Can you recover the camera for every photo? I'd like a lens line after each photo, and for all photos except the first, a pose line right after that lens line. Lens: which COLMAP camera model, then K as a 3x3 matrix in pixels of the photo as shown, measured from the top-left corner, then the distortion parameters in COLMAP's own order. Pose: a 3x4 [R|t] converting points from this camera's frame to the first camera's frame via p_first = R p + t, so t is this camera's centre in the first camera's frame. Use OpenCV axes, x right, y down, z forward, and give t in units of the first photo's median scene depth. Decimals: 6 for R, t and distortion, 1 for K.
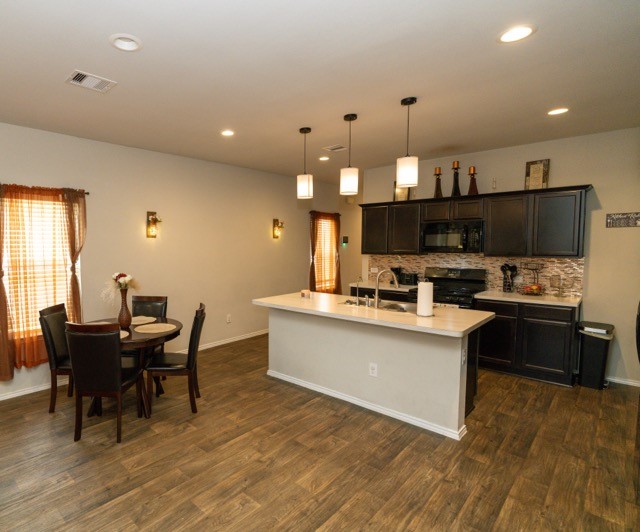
lens RADIAL K [[365.6, 0, 237.1], [0, 365.6, 268.5], [0, 0, 1]] dist [-0.003727, 0.001397]
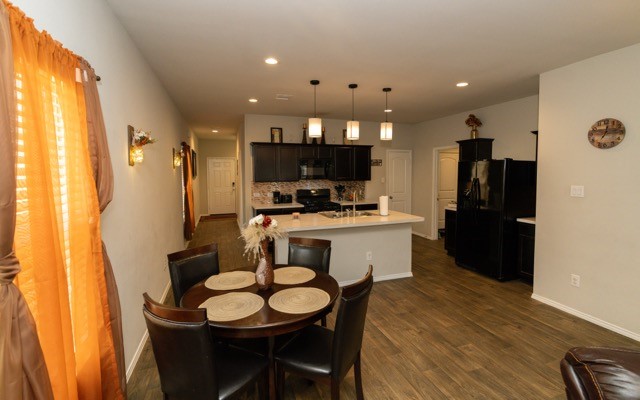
lens RADIAL K [[293.9, 0, 326.5], [0, 293.9, 190.1], [0, 0, 1]] dist [-0.000626, -0.000097]
pose [[0.389346, -0.054812, 0.919459, -0.735084], [0.064142, 0.997418, 0.032298, -0.045770], [-0.918856, 0.046401, 0.391856, 0.598779]]
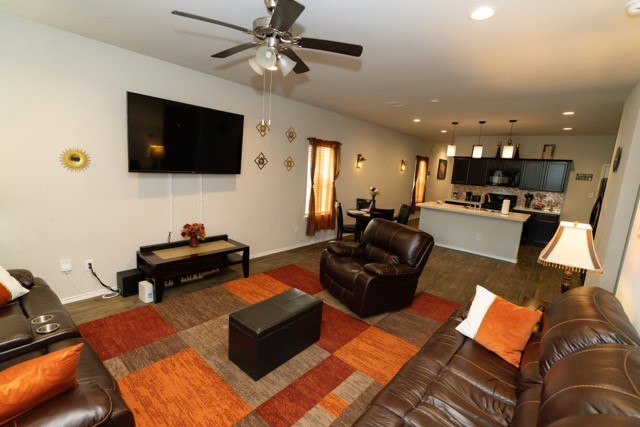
lens RADIAL K [[288.6, 0, 320.0], [0, 288.6, 213.5], [0, 0, 1]] dist [0.003073, 0.000542]
pose [[0.990210, 0.051341, 0.129801, -0.763720], [-0.064107, 0.993299, 0.096162, 0.020787], [-0.123995, -0.103541, 0.986866, -0.575800]]
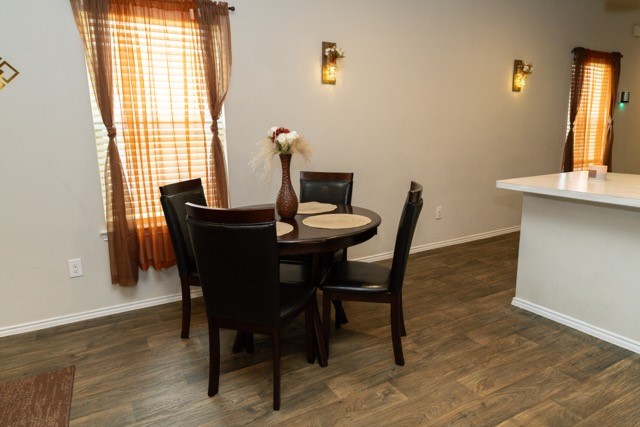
lens RADIAL K [[421.2, 0, 321.4], [0, 421.2, 214.0], [0, 0, 1]] dist [0.002731, 0.000105]
pose [[0.972554, 0.036561, -0.229789, -0.082520], [-0.005494, 0.990911, 0.134408, 0.054709], [0.232614, -0.129457, 0.963915, 0.307099]]
